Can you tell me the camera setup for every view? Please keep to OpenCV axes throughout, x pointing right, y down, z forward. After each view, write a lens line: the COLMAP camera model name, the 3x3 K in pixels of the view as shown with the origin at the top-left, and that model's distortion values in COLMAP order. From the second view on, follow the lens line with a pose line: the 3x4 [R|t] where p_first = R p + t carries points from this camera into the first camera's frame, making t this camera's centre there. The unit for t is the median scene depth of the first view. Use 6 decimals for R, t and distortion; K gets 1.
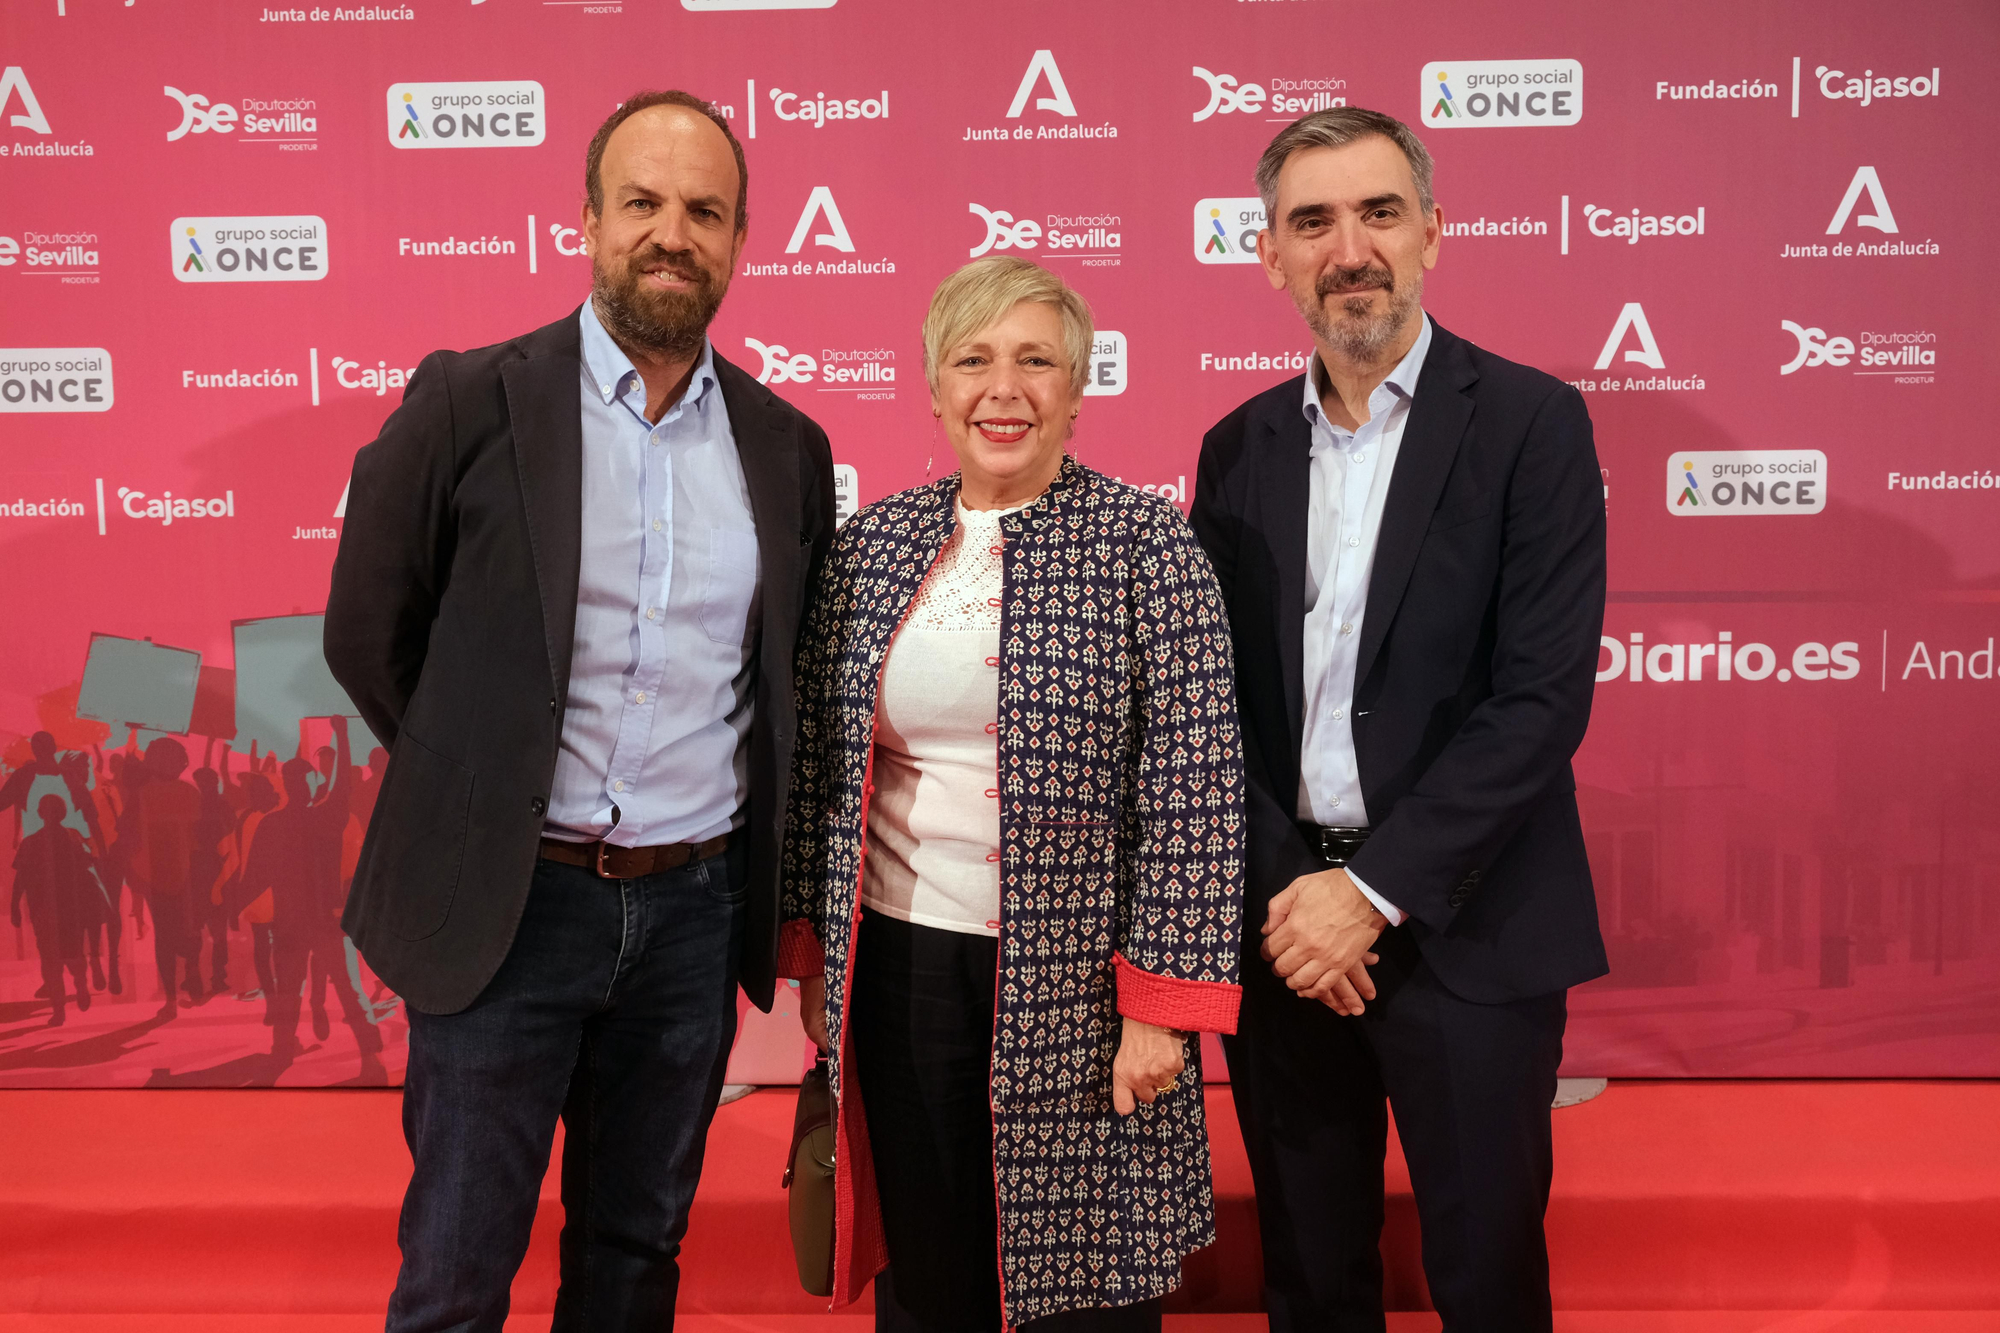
lens RADIAL K [[2091.3, 0, 993.6], [0, 2091.3, 683.7], [0, 0, 1]] dist [0.010628, 0.000000]
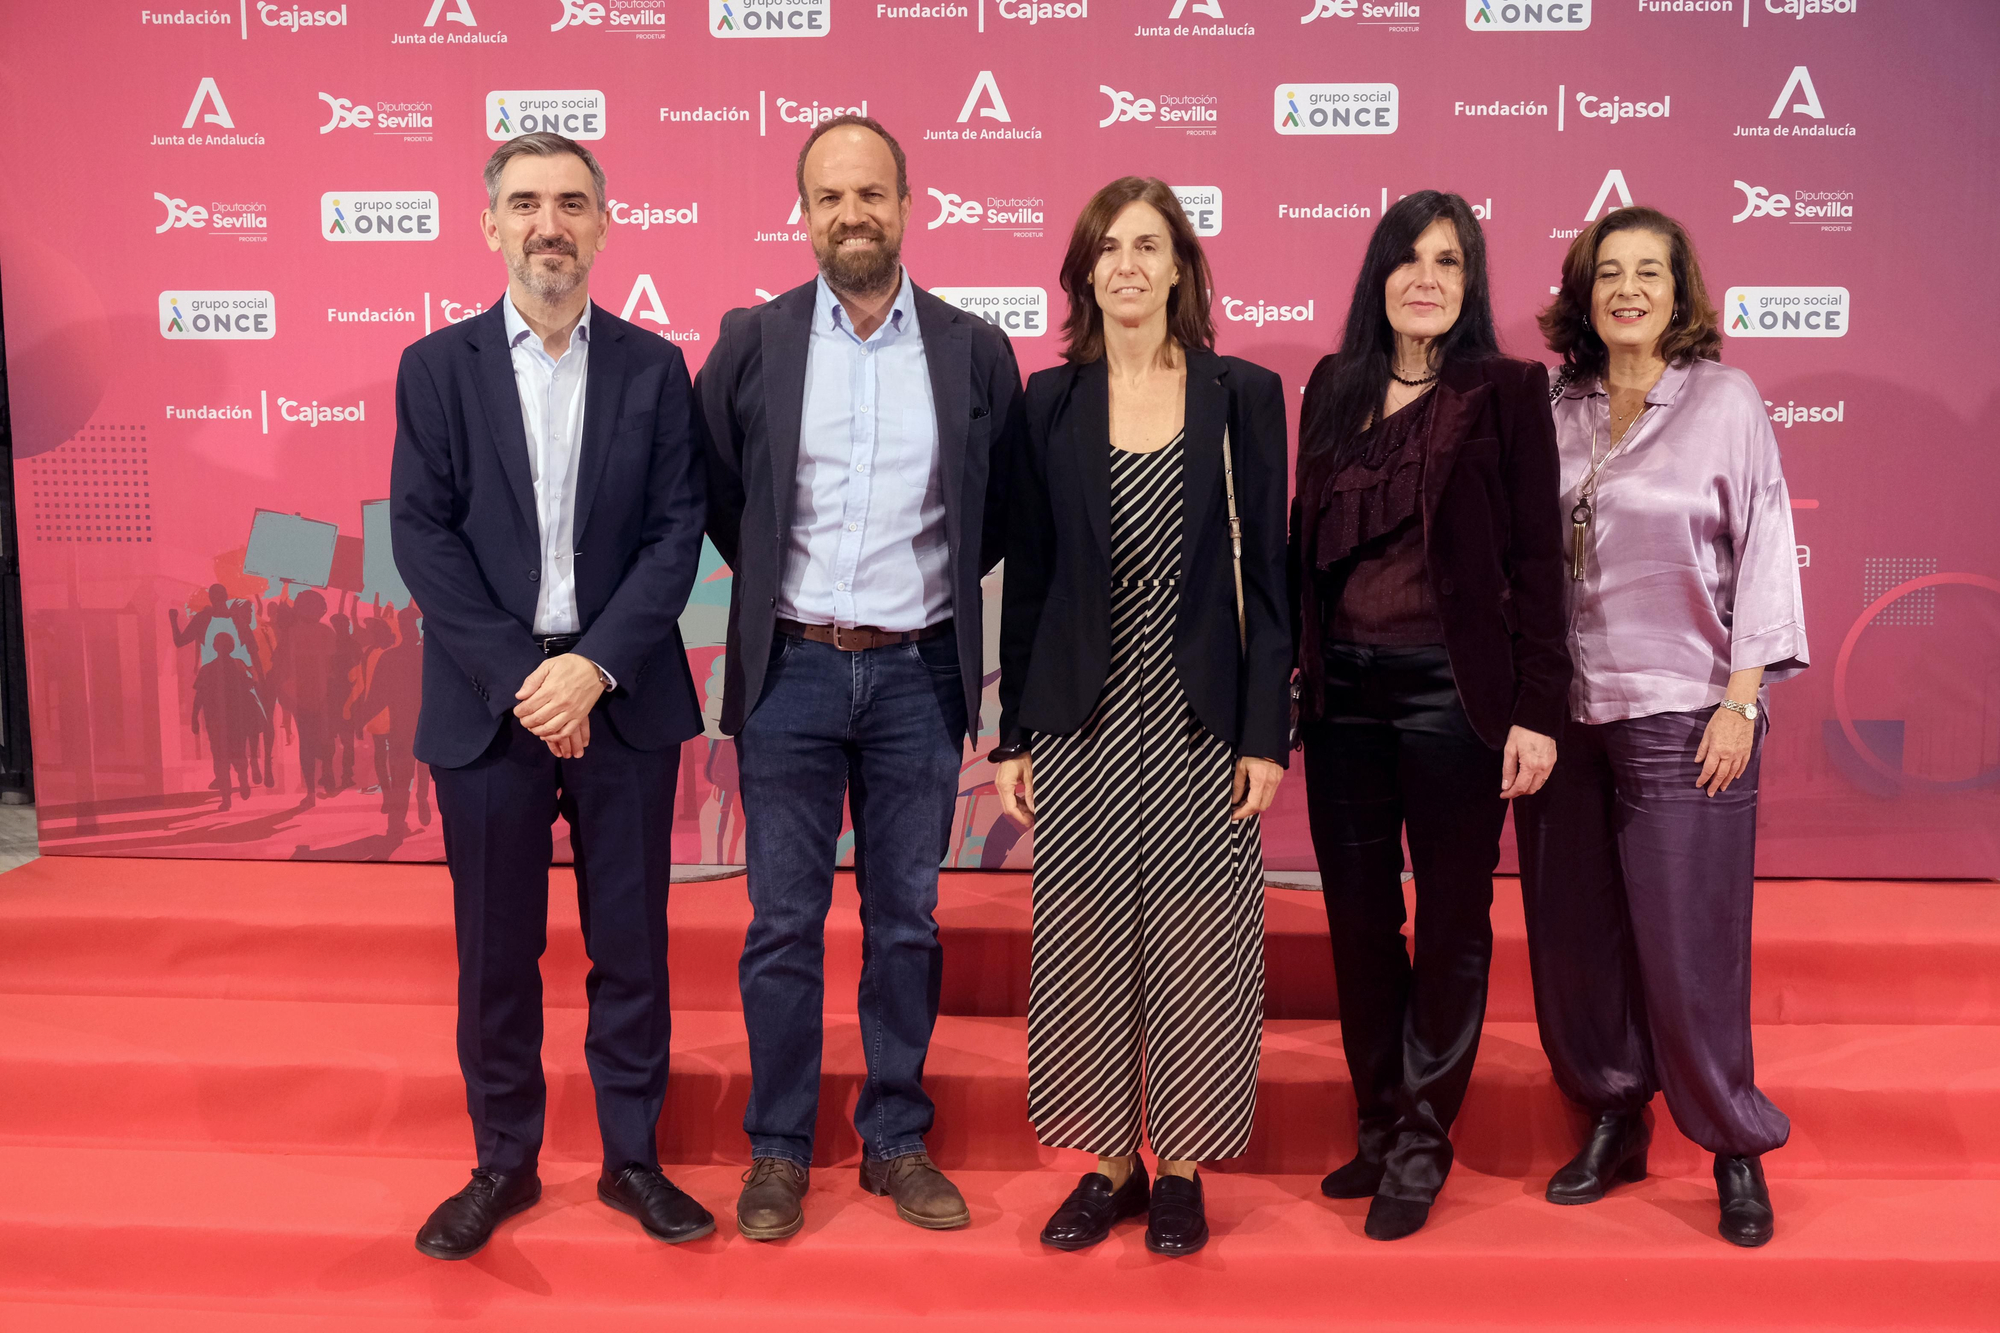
lens RADIAL K [[2276.3, 0, 1010.3], [0, 2276.3, 703.4], [0, 0, 1]] dist [-0.018609, 0.000000]
pose [[0.999499, 0.018261, -0.025841, 0.079161], [-0.017610, 0.999527, 0.025228, 0.053021], [0.026290, -0.024760, 0.999348, -0.406918]]
